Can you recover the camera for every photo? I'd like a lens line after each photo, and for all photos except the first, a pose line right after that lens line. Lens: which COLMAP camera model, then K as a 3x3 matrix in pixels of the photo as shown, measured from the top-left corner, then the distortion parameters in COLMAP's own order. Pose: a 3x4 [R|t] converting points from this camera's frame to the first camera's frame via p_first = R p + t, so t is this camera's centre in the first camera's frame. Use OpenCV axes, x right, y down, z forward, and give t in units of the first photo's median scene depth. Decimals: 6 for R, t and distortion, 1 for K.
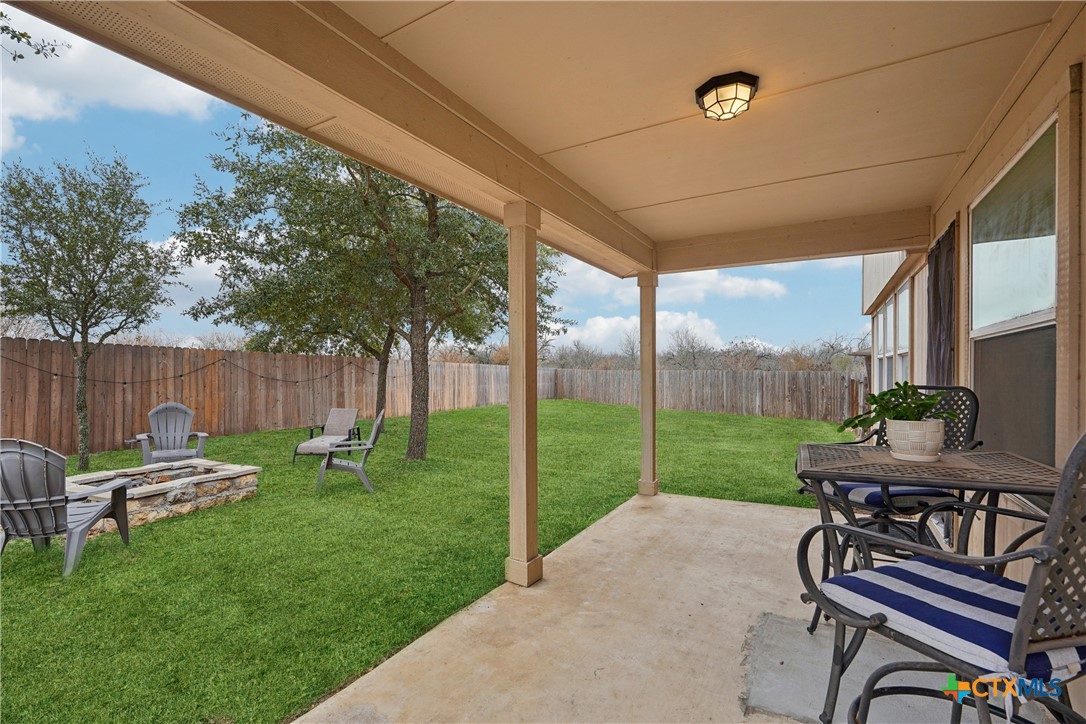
lens RADIAL K [[480.2, 0, 544.0], [0, 480.2, 367.4], [0, 0, 1]] dist [-0.011146, -0.002001]
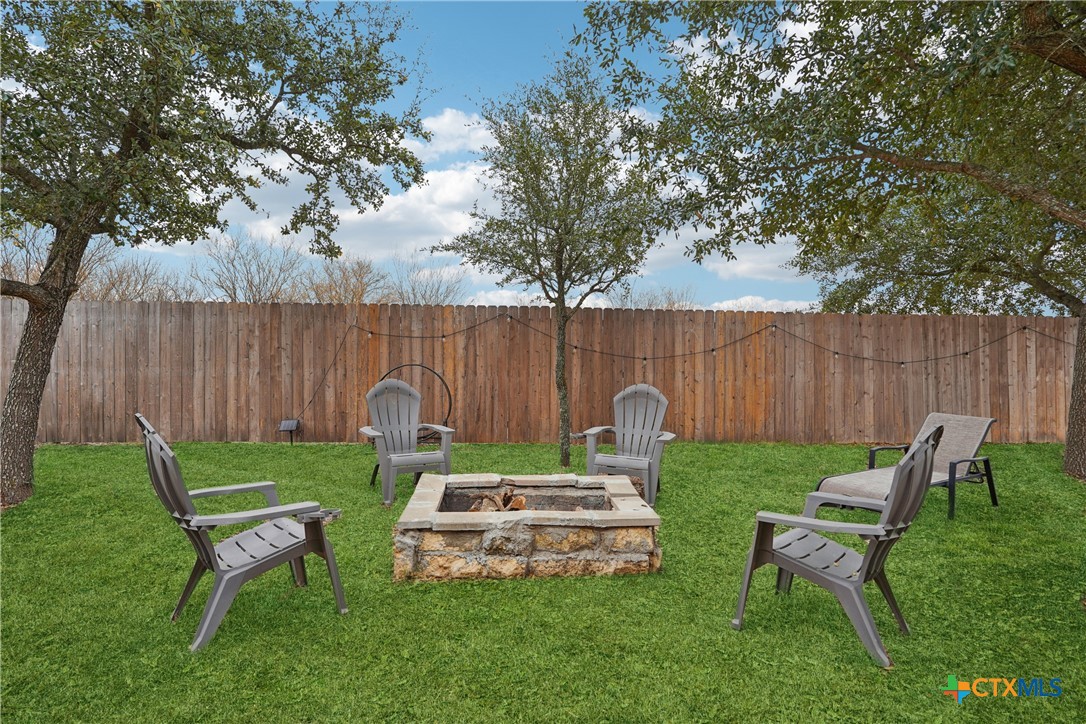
lens RADIAL K [[604.7, 0, 546.8], [0, 604.7, 355.0], [0, 0, 1]] dist [-0.005026, -0.000923]
pose [[0.412458, -0.004654, -0.910965, -0.039259], [0.008018, 0.999967, -0.001478, 0.023472], [0.910941, -0.006695, 0.412482, 0.388610]]
